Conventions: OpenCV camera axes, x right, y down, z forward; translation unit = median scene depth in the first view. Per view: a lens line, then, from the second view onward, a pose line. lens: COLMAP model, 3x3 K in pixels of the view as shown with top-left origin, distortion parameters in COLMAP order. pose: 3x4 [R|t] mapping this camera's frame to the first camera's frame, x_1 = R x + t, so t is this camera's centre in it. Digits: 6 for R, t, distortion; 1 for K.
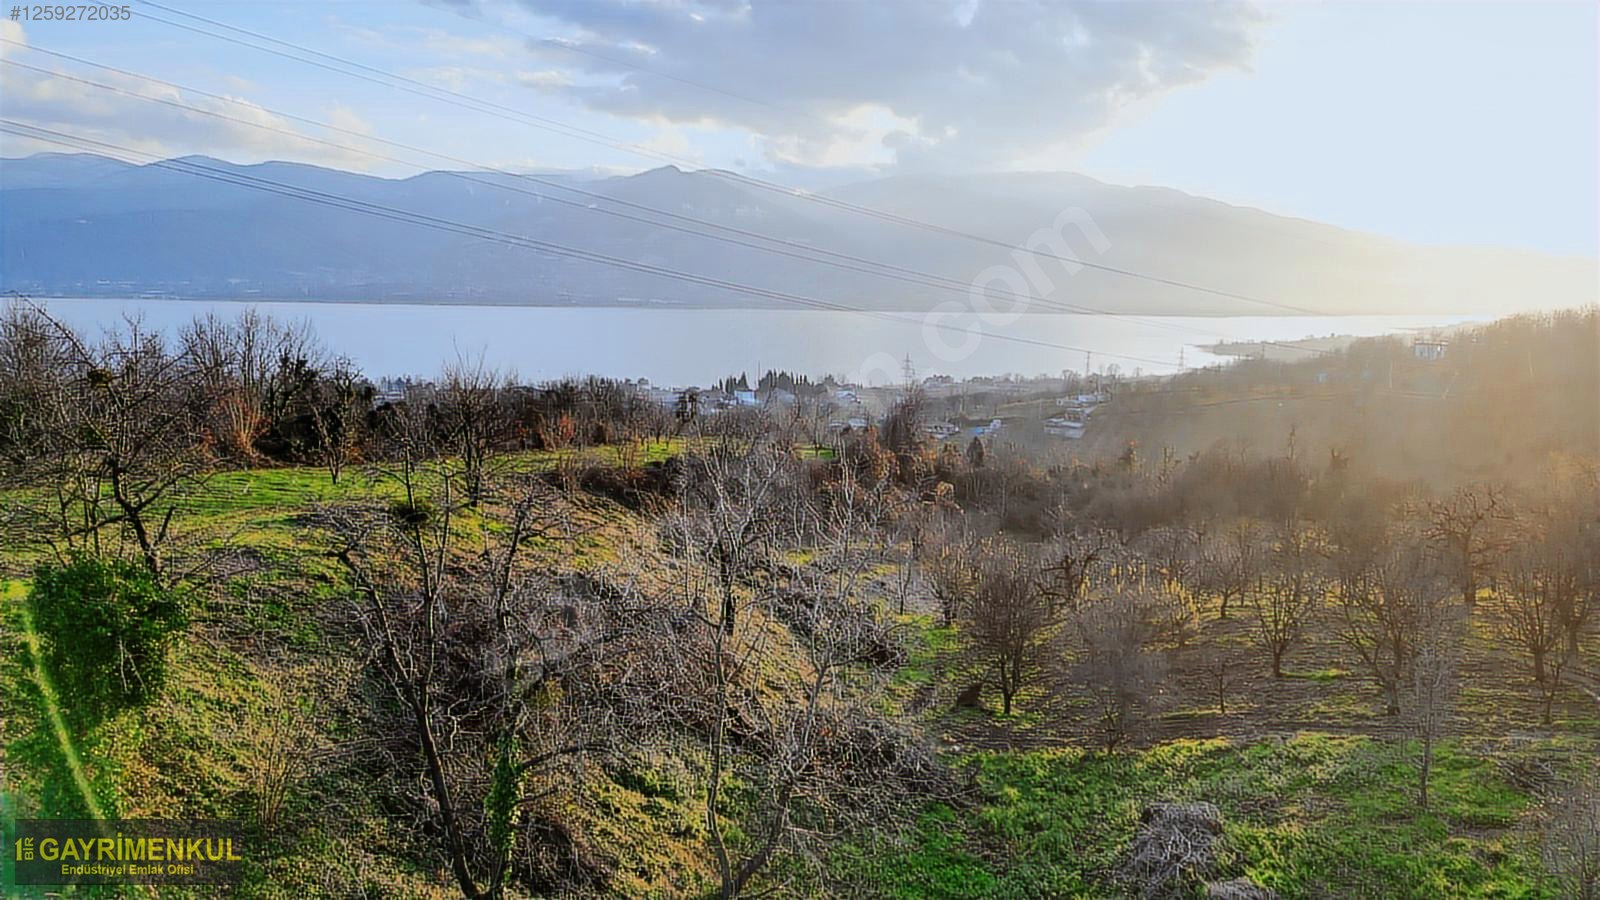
lens RADIAL K [[1116.2, 0, 806.0], [0, 1116.2, 448.8], [0, 0, 1]] dist [0.094323, -0.101696]
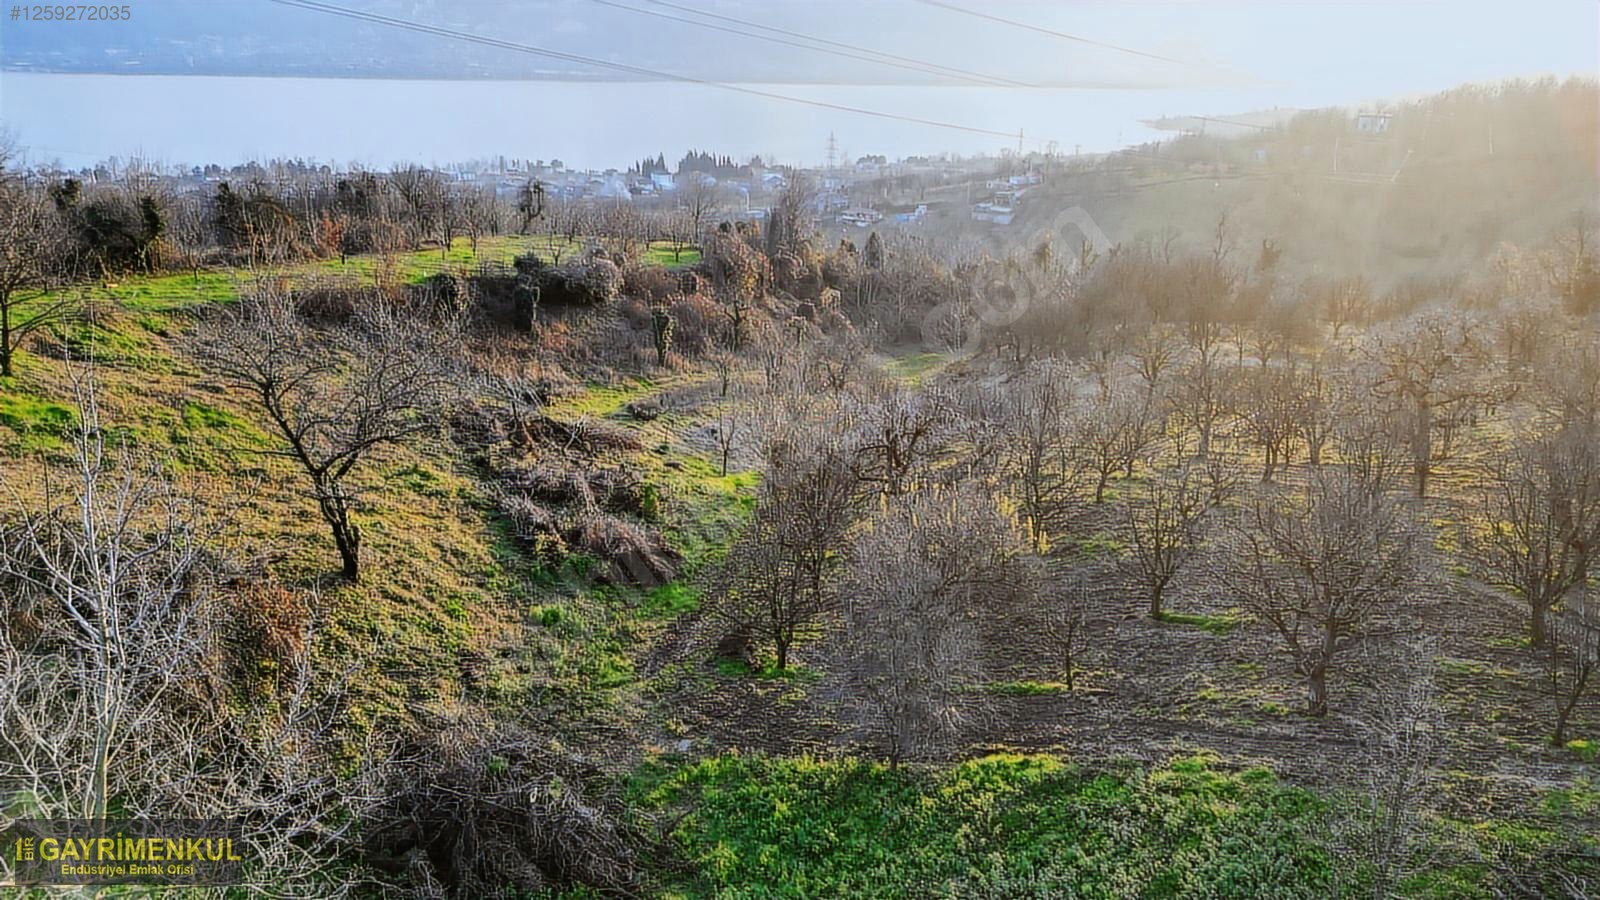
lens RADIAL K [[1116.2, 0, 807.3], [0, 1116.2, 452.7], [0, 0, 1]] dist [0.094323, -0.101696]
pose [[0.998379, -0.021369, 0.052758, 0.130895], [0.010864, 0.981352, 0.191913, -0.025826], [-0.055875, -0.191029, 0.979993, 0.275191]]
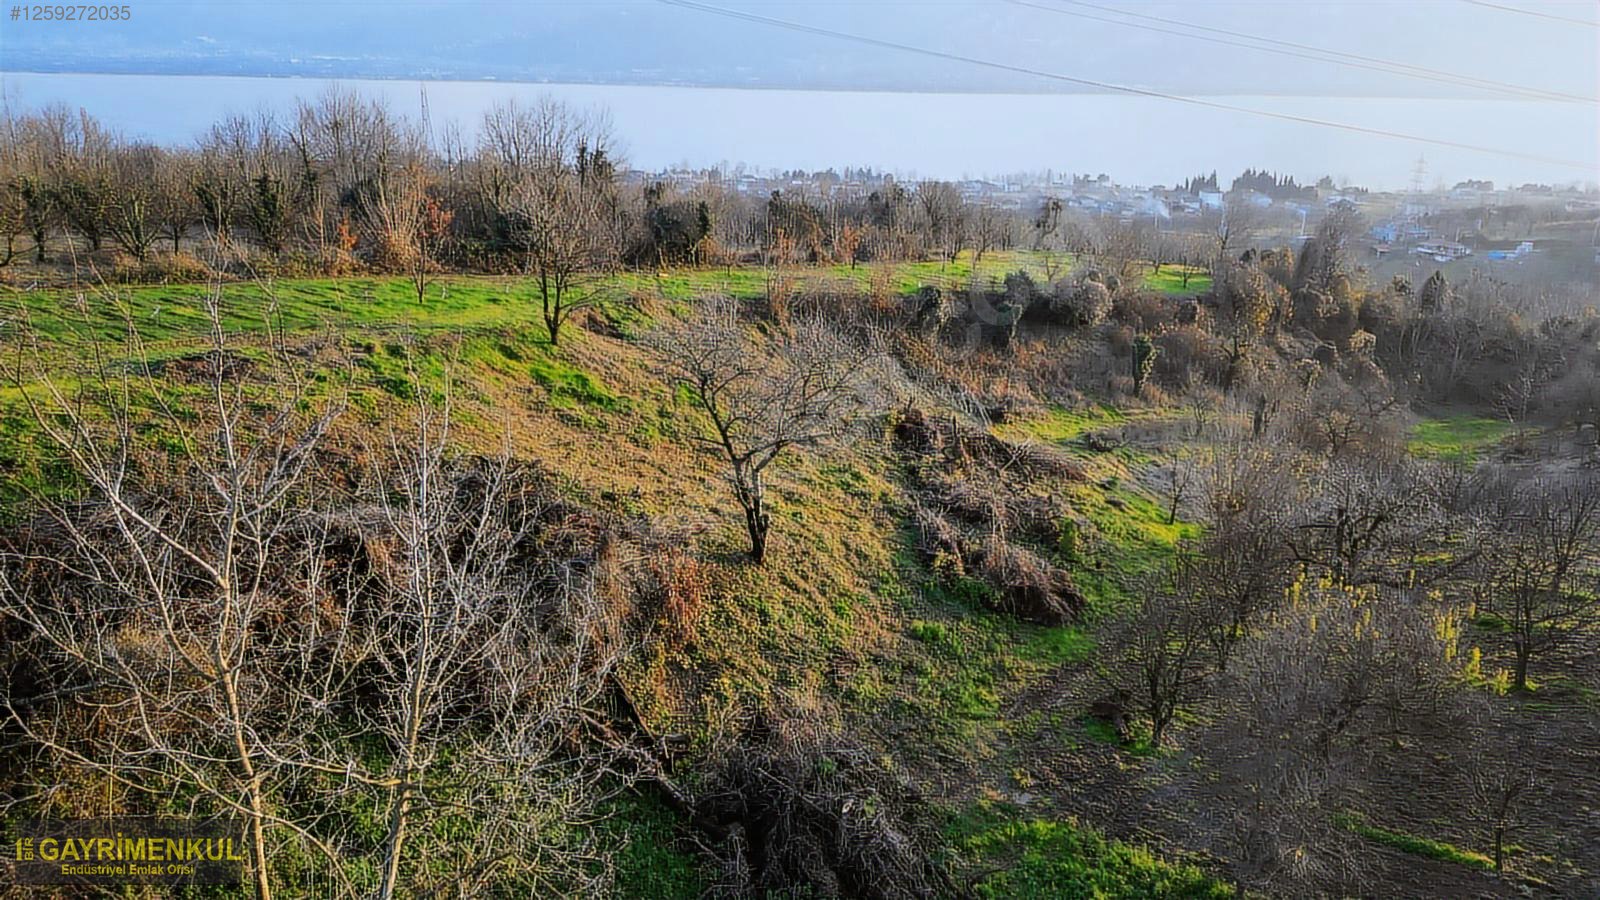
lens RADIAL K [[1116.2, 0, 802.1], [0, 1116.2, 442.6], [0, 0, 1]] dist [0.094323, -0.101696]
pose [[0.915431, 0.126035, -0.382231, 0.178742], [-0.058245, 0.981192, 0.184038, -0.036134], [0.398237, -0.146211, 0.905555, 0.289818]]
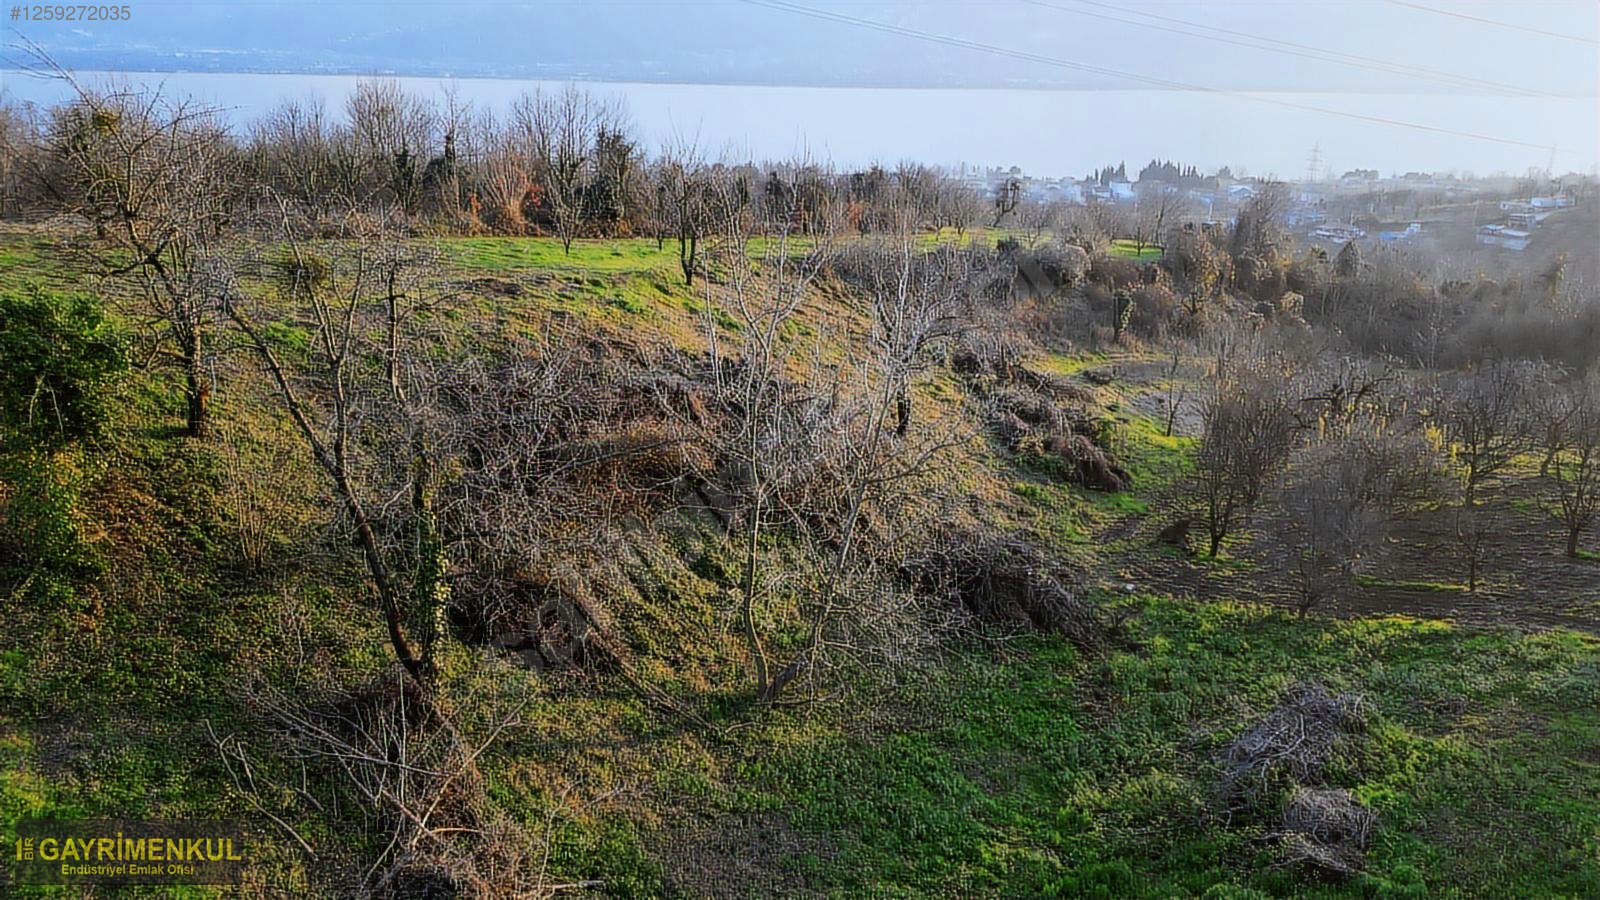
lens RADIAL K [[1116.2, 0, 803.9], [0, 1116.2, 447.6], [0, 0, 1]] dist [0.094323, -0.101696]
pose [[0.944699, 0.104938, -0.310695, 0.115990], [-0.047109, 0.981019, 0.188101, 0.001252], [0.324537, -0.163062, 0.931712, 0.074012]]
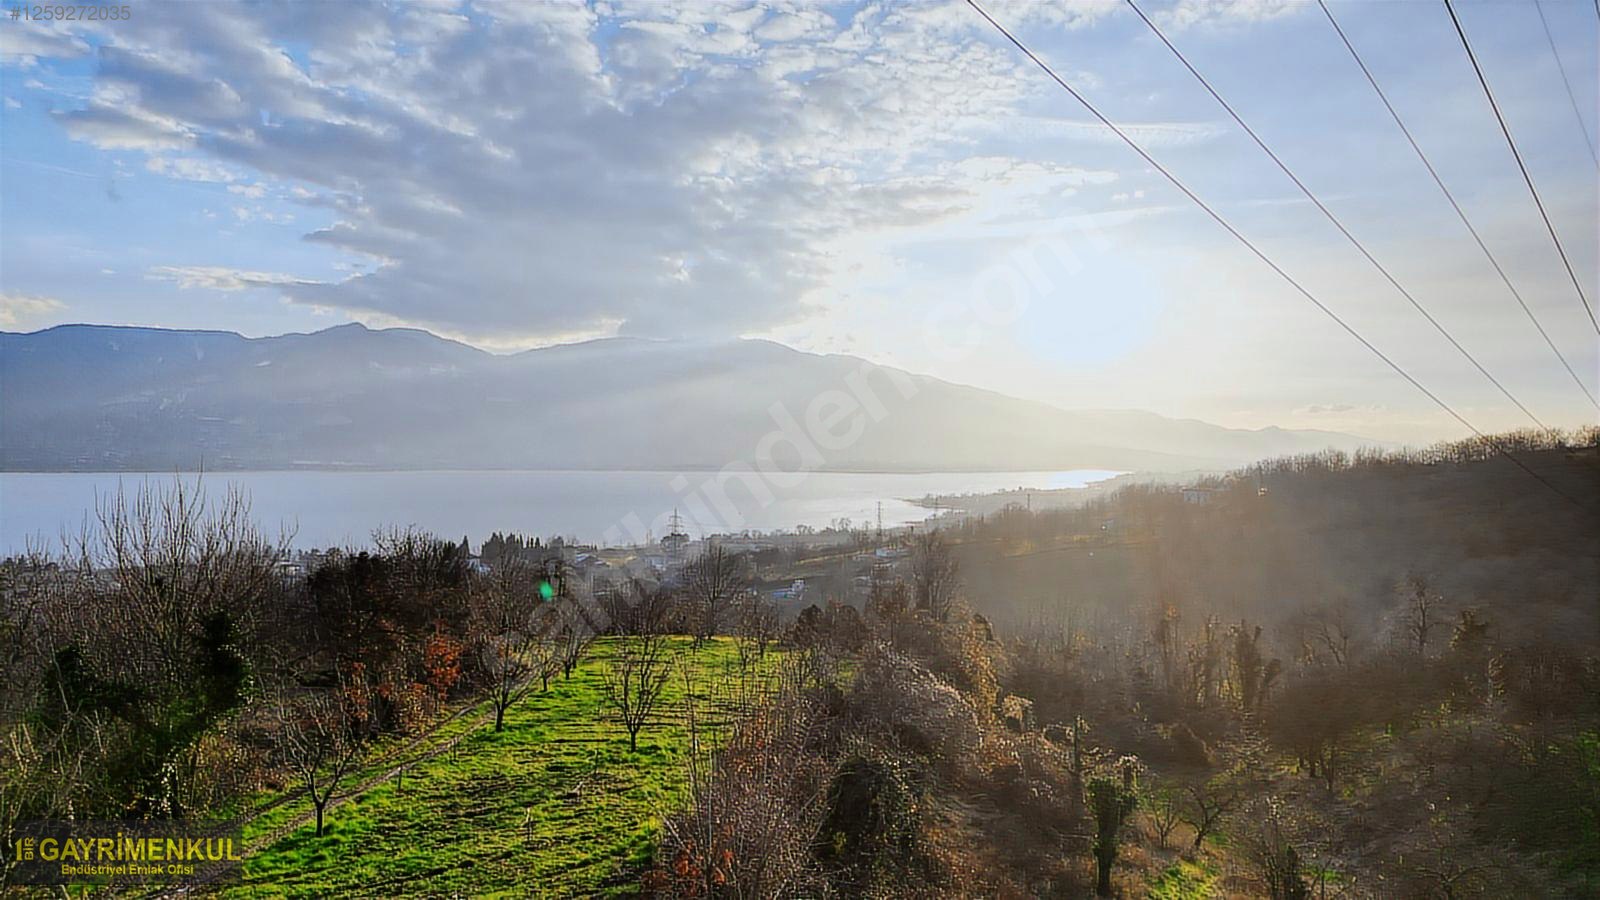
lens RADIAL K [[1116.2, 0, 807.9], [0, 1116.2, 479.3], [0, 0, 1]] dist [0.094323, -0.101696]
pose [[0.965128, -0.015600, 0.261313, -0.325122], [0.045572, 0.992993, -0.109036, -0.057293], [-0.257781, 0.117143, 0.959076, 0.970172]]
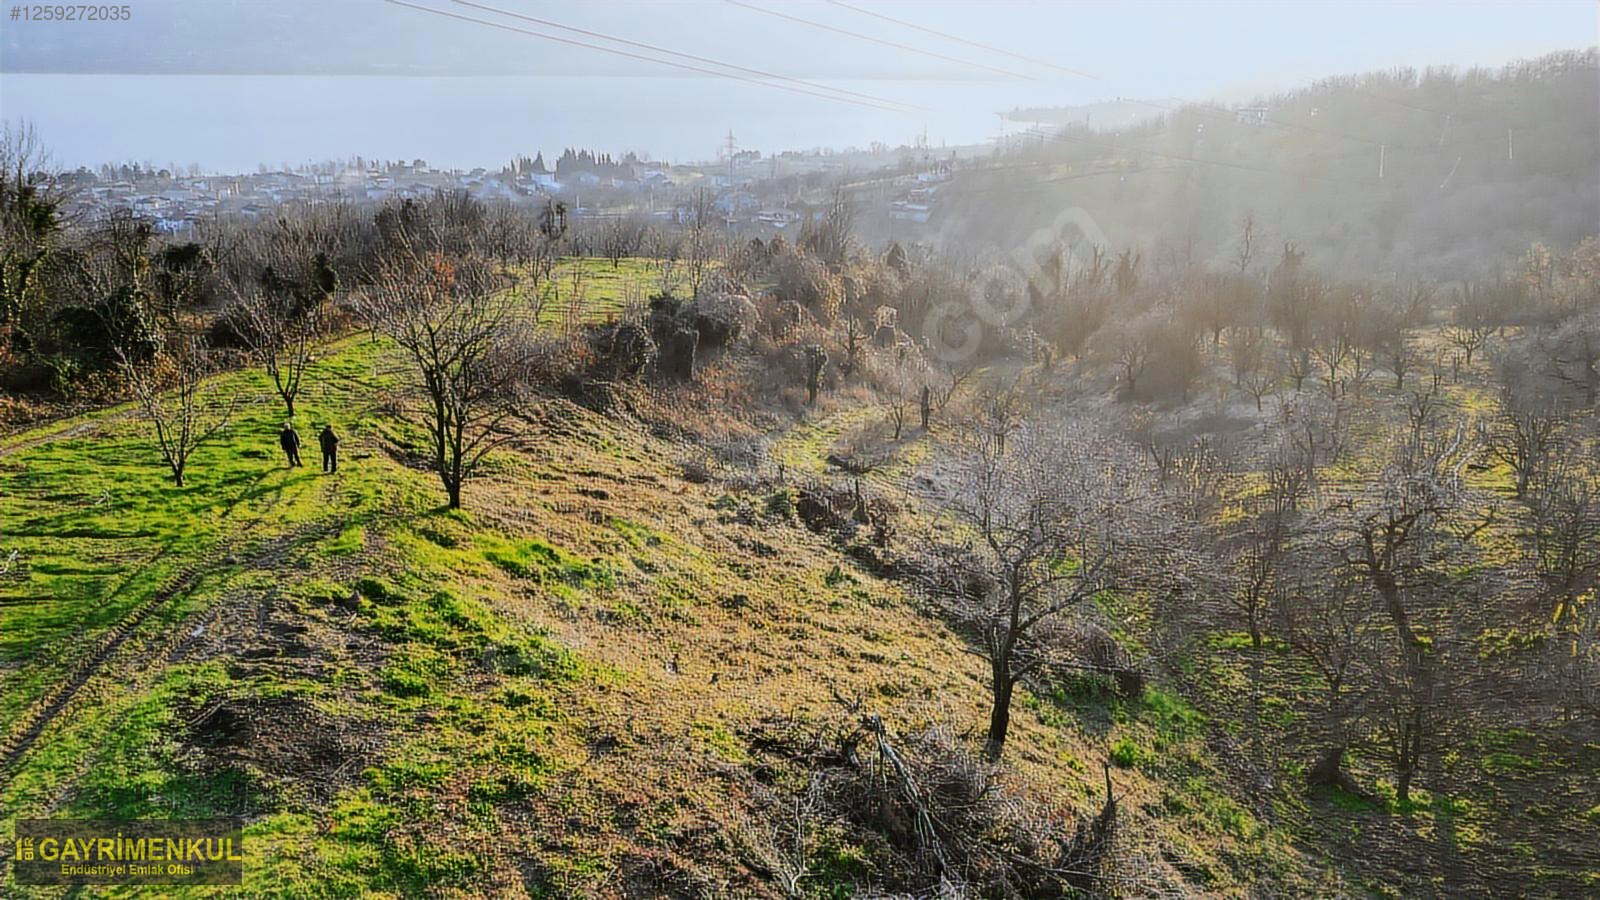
lens RADIAL K [[1116.2, 0, 806.5], [0, 1116.2, 454.5], [0, 0, 1]] dist [0.094323, -0.101696]
pose [[0.982837, -0.068516, 0.171279, -0.198085], [0.033025, 0.978819, 0.202046, -0.074854], [-0.181495, -0.192922, 0.964282, 0.394253]]
